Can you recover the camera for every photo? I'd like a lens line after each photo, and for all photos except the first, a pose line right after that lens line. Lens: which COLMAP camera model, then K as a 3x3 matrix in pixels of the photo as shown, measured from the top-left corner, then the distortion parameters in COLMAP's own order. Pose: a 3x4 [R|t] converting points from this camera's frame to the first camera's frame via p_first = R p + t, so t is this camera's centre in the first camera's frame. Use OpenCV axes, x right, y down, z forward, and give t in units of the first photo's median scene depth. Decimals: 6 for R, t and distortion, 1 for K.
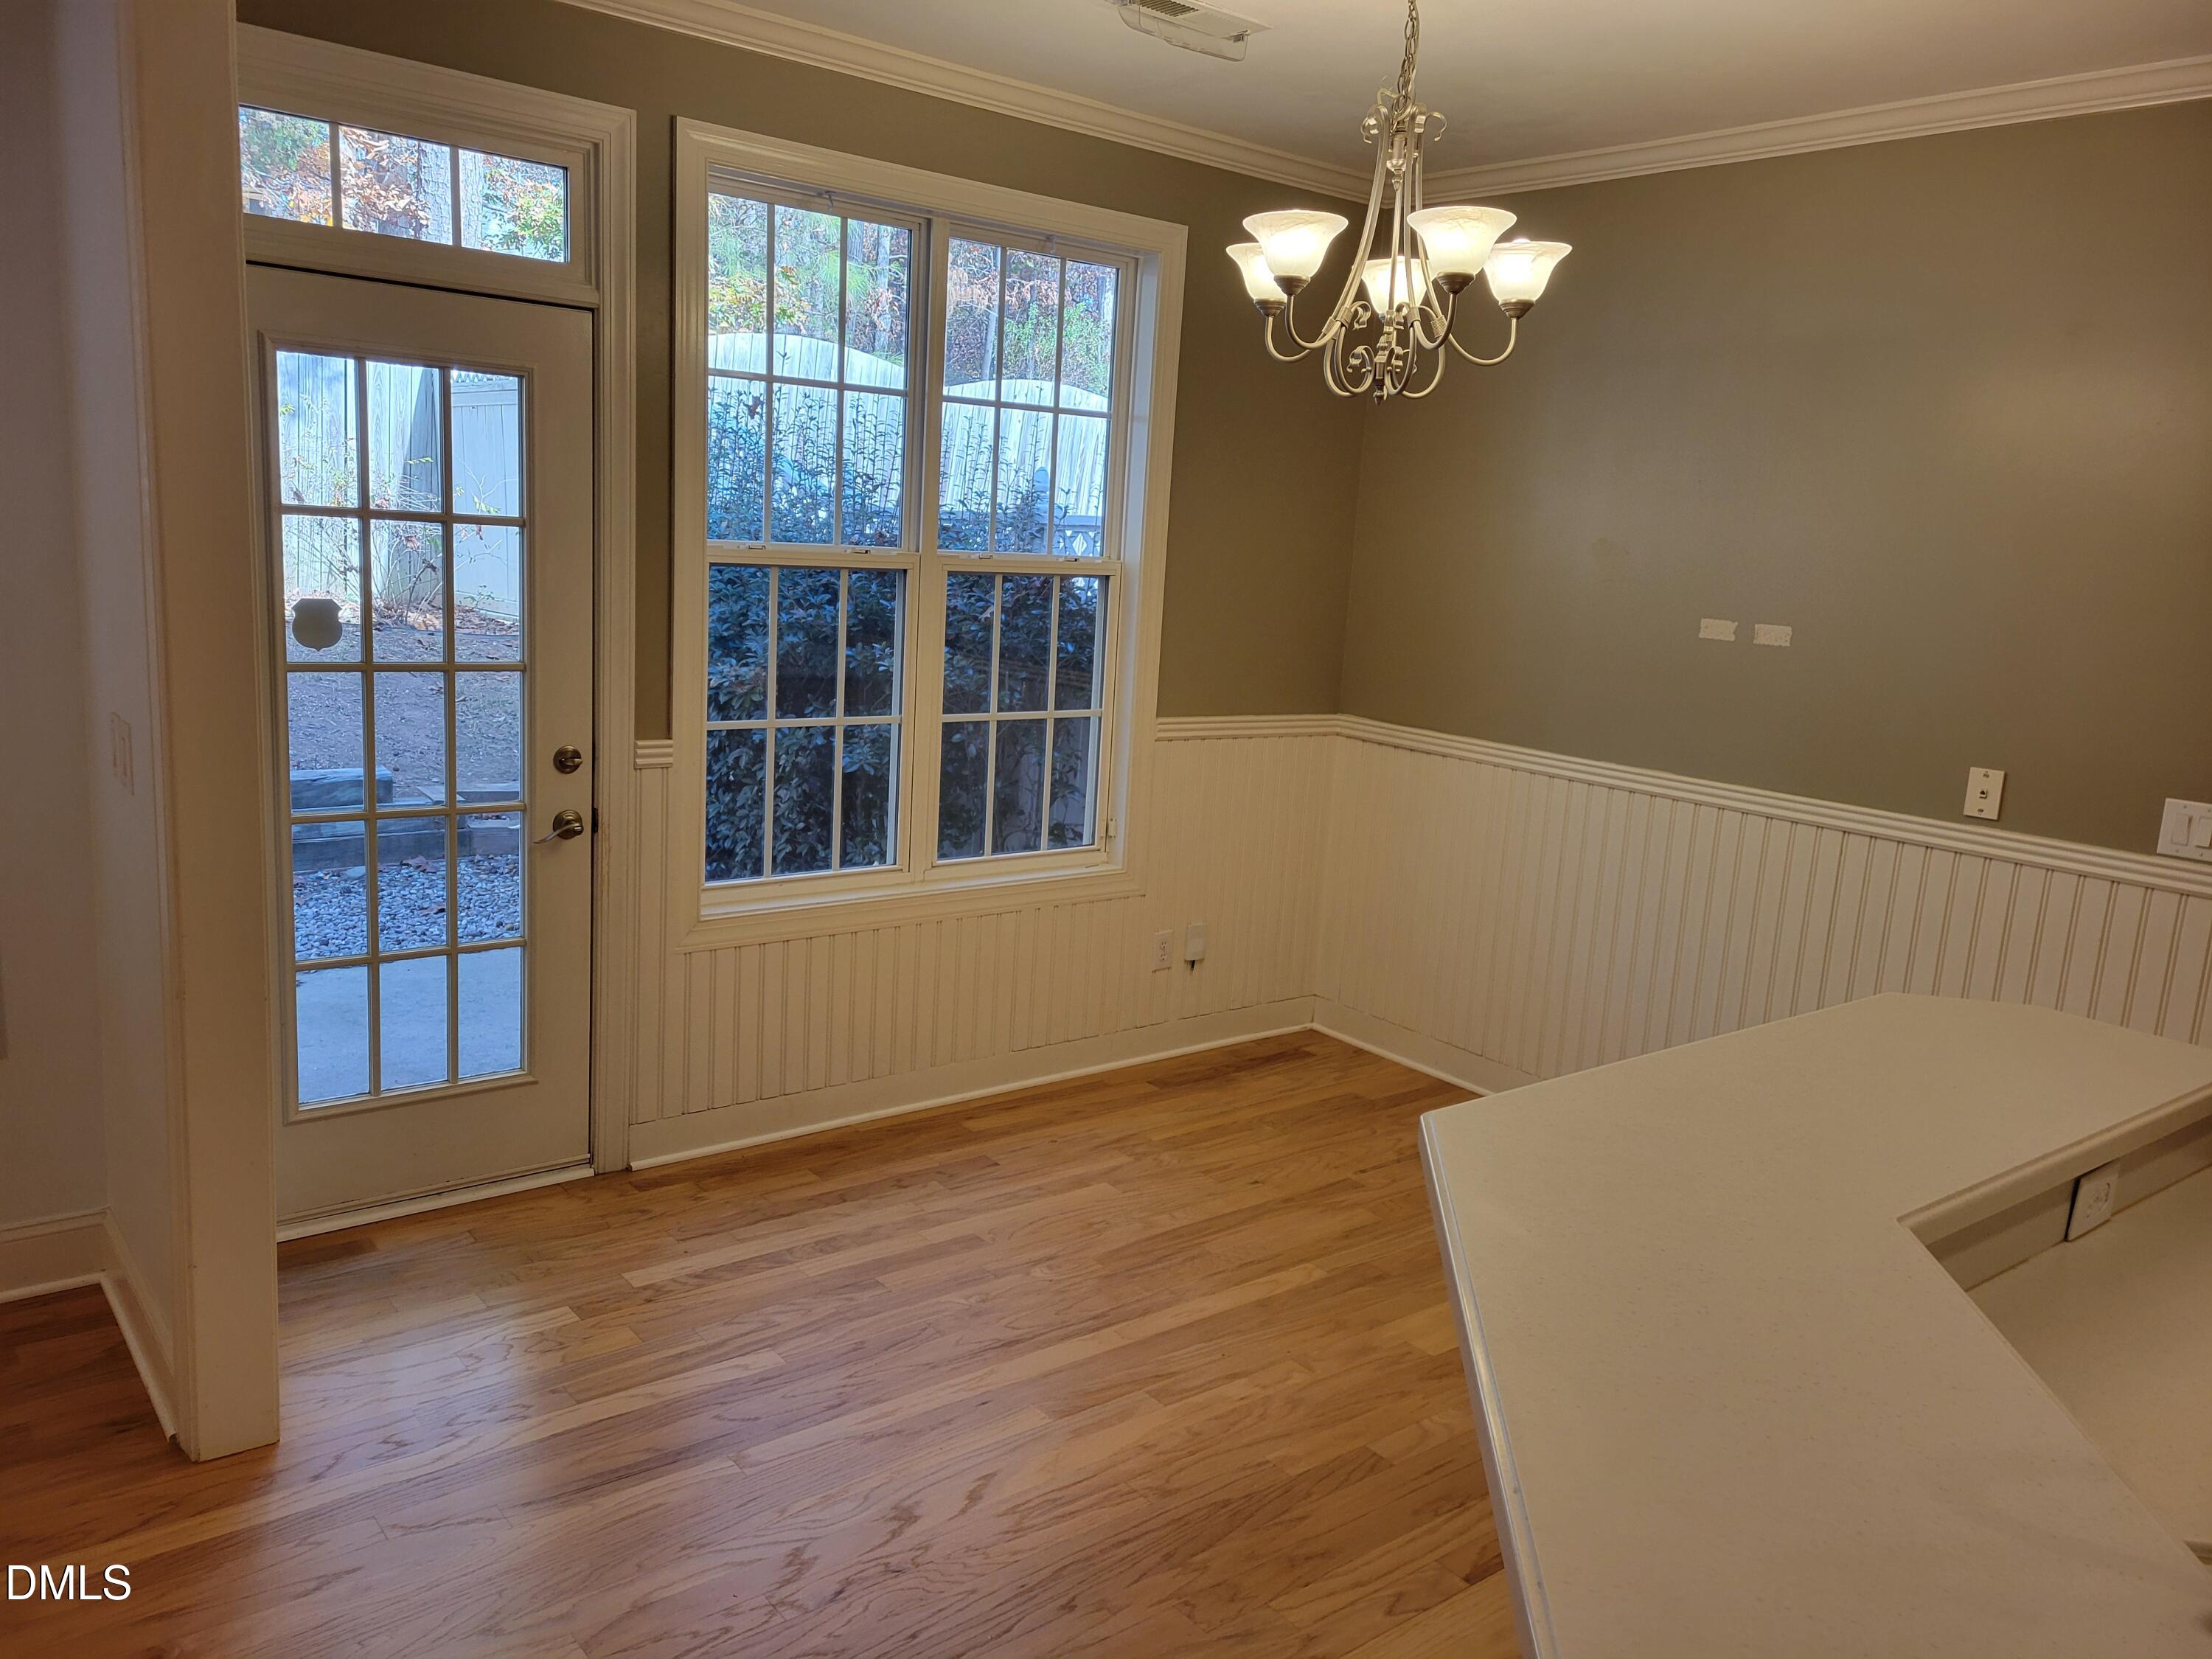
lens RADIAL K [[1655.6, 0, 1119.0], [0, 1655.6, 819.5], [0, 0, 1]] dist [0.065302, -0.046251]
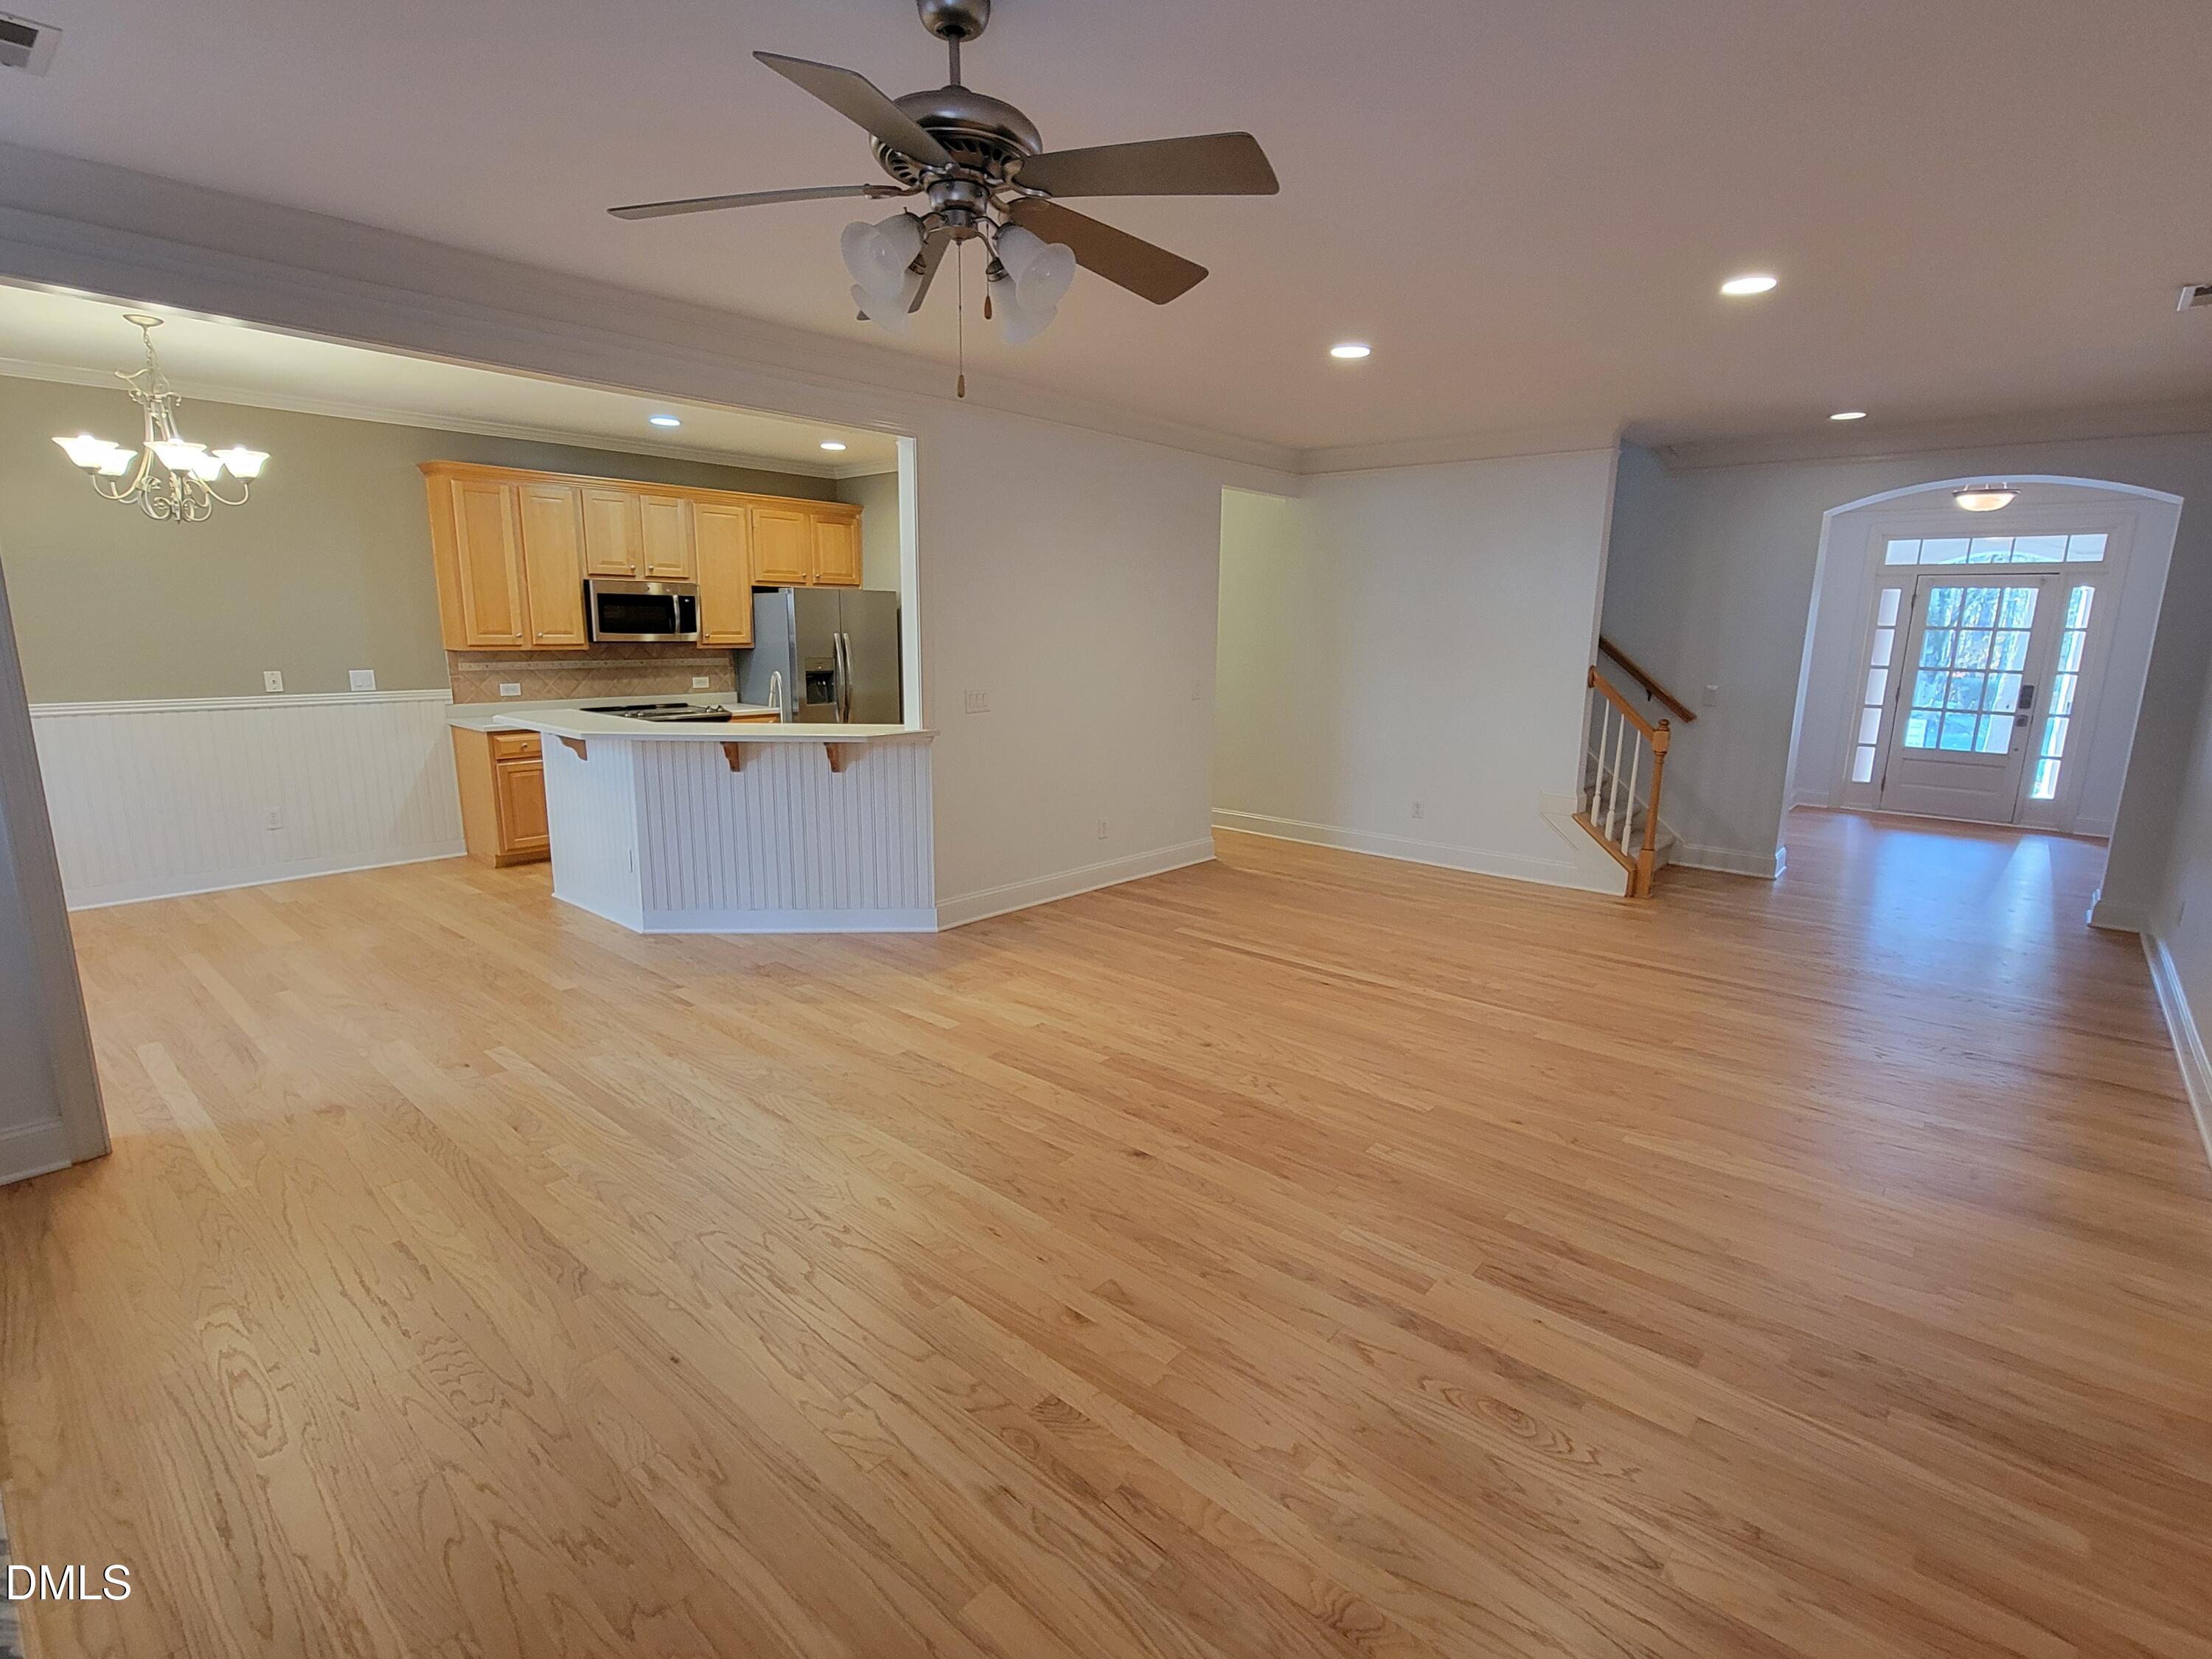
lens RADIAL K [[1060.4, 0, 1113.3], [0, 1060.4, 829.4], [0, 0, 1]] dist [0.002223, 0.001016]
pose [[-0.171900, -0.255327, 0.951451, -1.093945], [0.149421, 0.947895, 0.281369, -0.058616], [-0.973716, 0.190534, -0.124792, 0.038446]]
